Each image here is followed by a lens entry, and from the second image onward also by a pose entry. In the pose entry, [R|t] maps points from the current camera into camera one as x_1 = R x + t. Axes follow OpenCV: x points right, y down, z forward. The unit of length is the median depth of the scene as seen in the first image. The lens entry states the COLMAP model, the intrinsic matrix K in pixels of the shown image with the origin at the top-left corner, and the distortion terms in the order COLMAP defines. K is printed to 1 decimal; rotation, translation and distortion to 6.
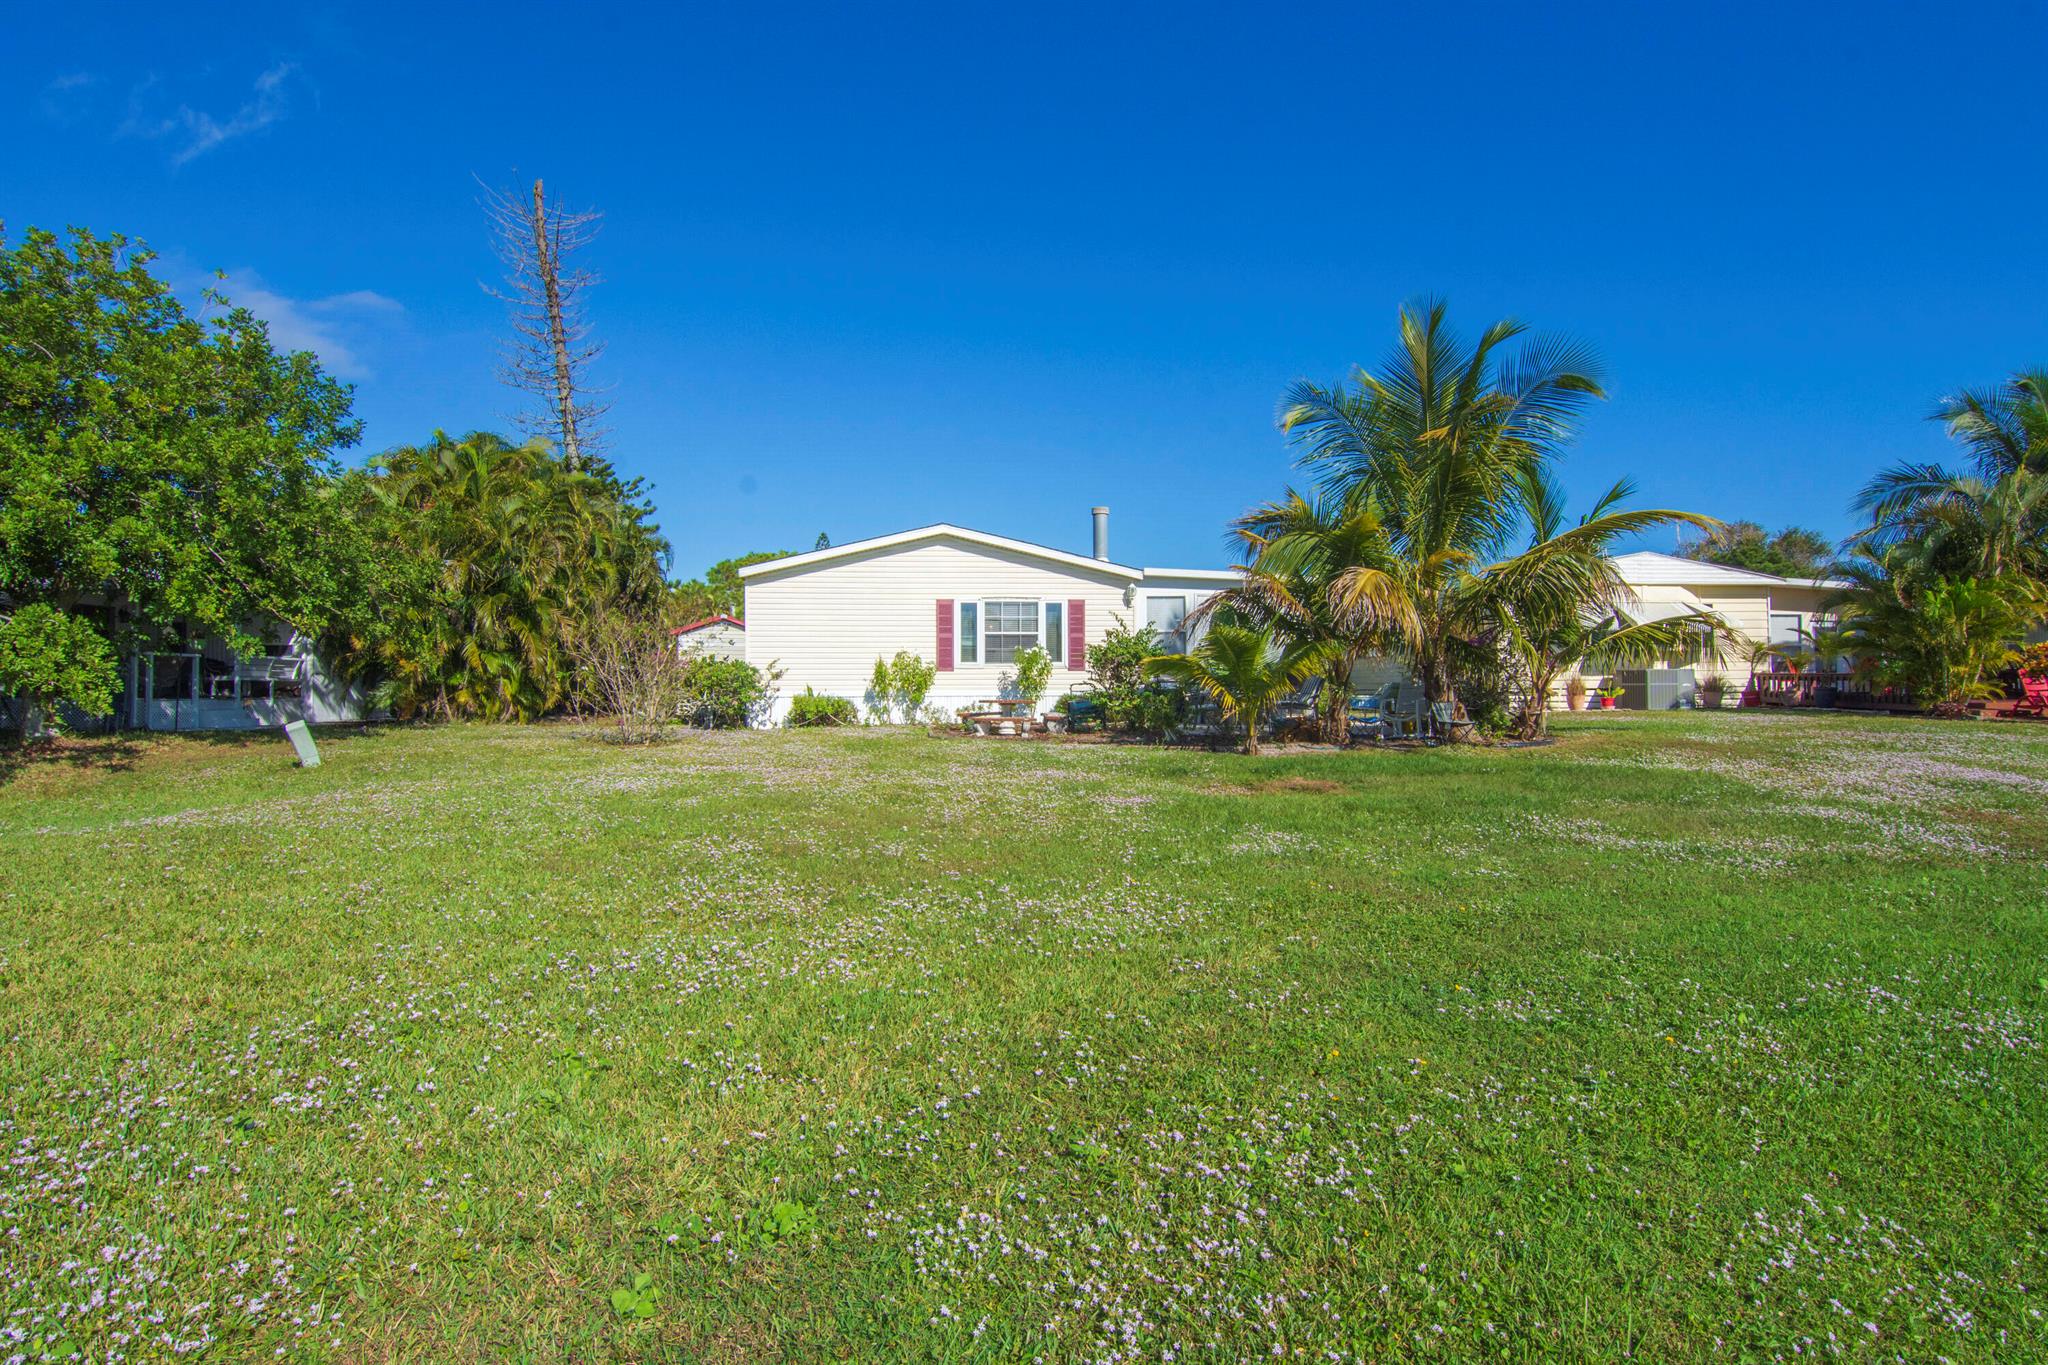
lens RADIAL K [[1020.7, 0, 1024.0], [0, 1020.7, 682.5], [0, 0, 1]] dist [-0.023106, -0.000455]
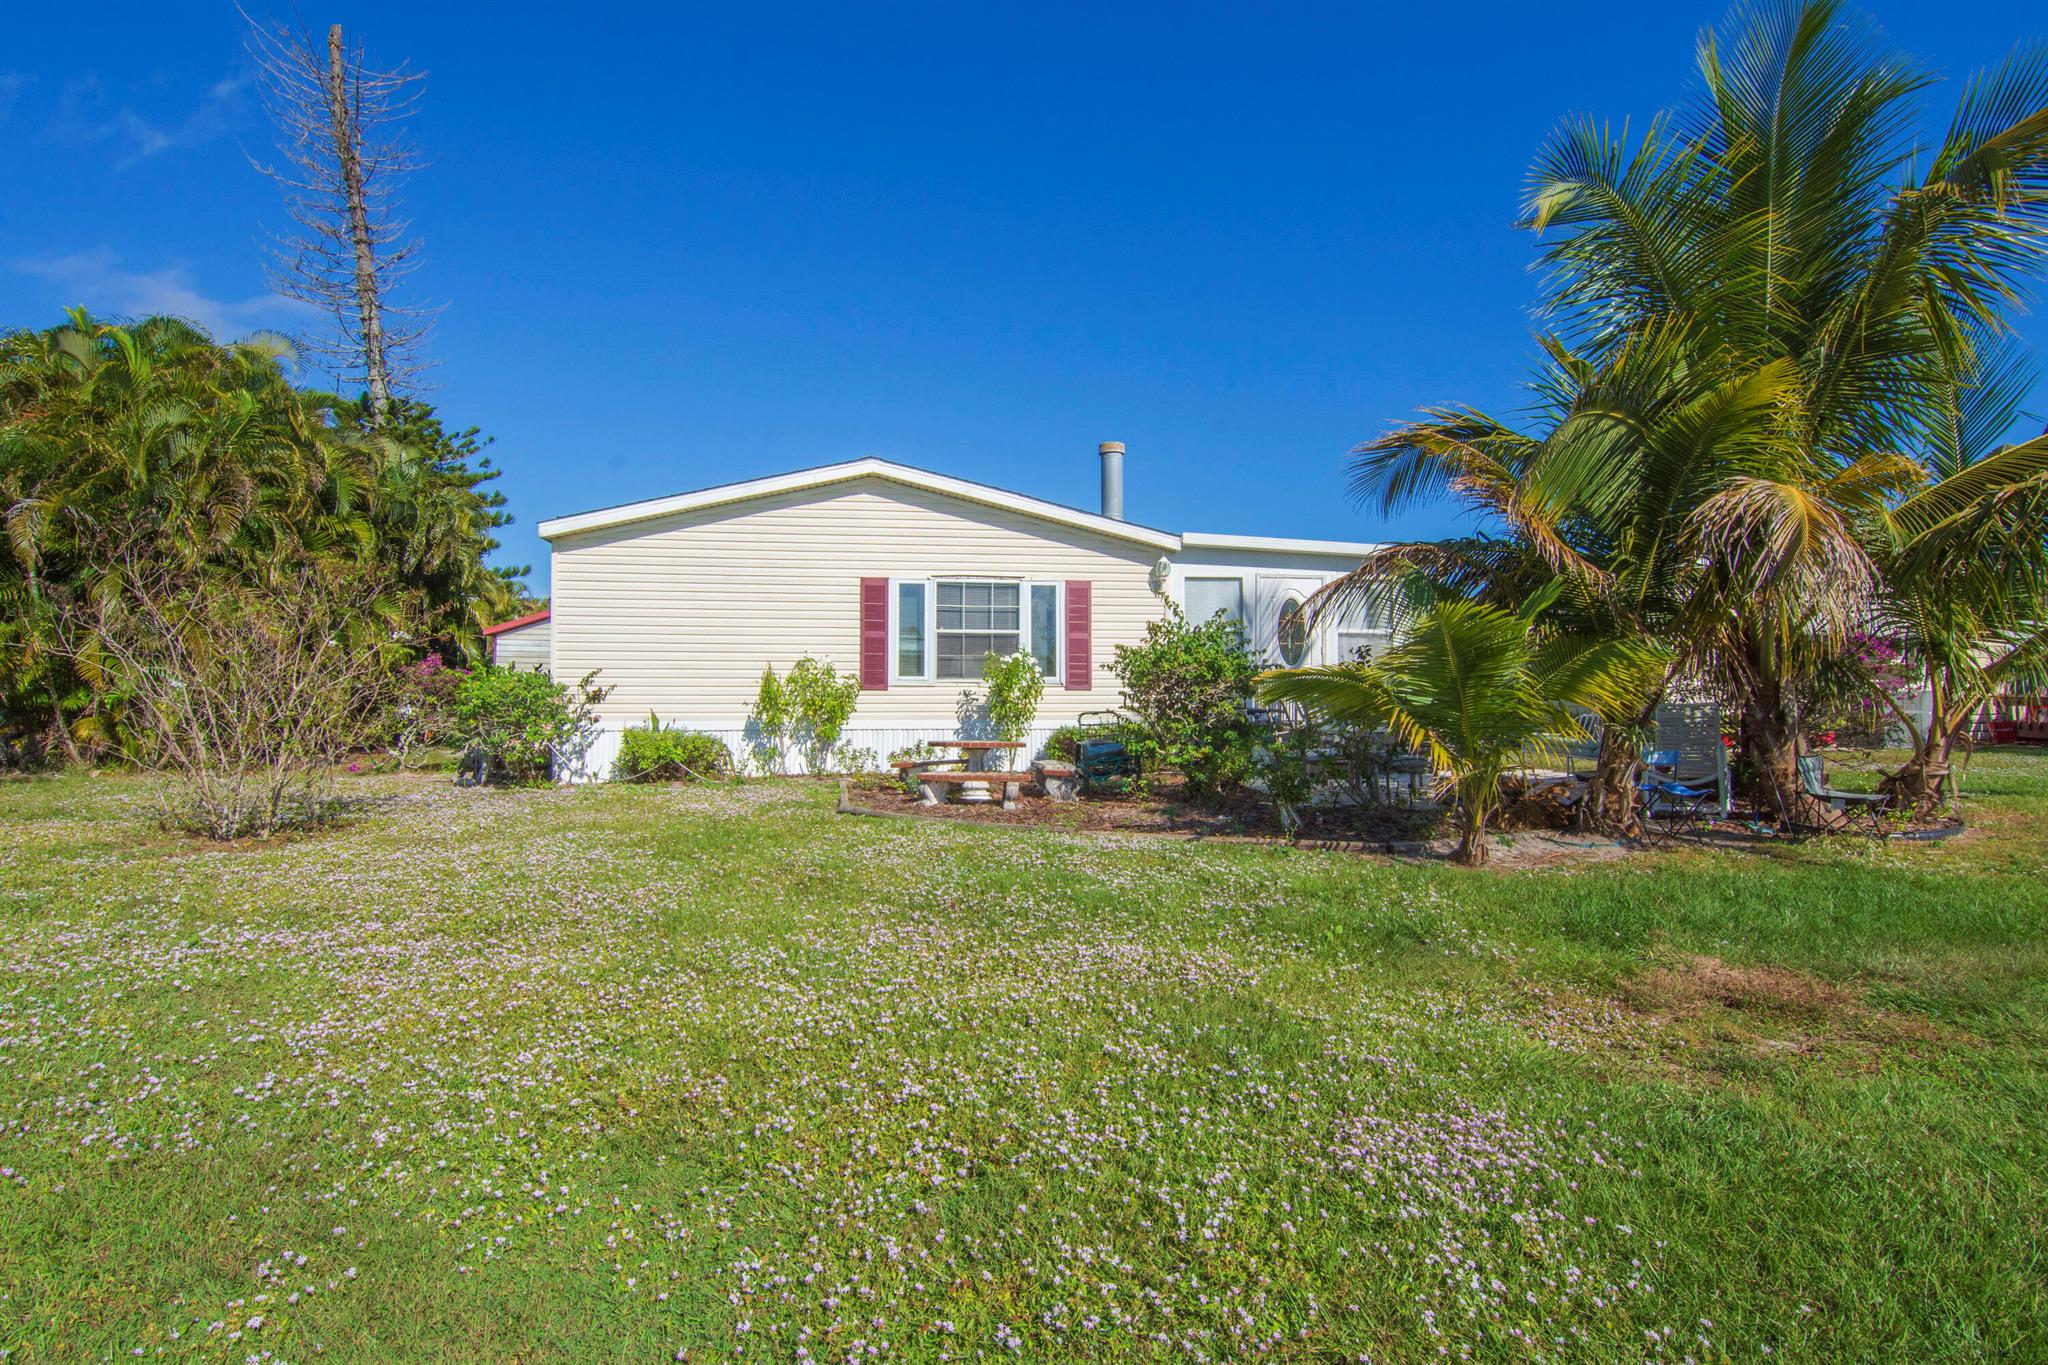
lens RADIAL K [[1020.7, 0, 1024.0], [0, 1020.7, 682.5], [0, 0, 1]] dist [-0.023106, -0.000455]
pose [[0.998440, 0.004579, 0.055641, -0.019376], [-0.003788, 0.999890, -0.014315, -0.007258], [-0.055700, 0.014081, 0.998348, 0.364100]]
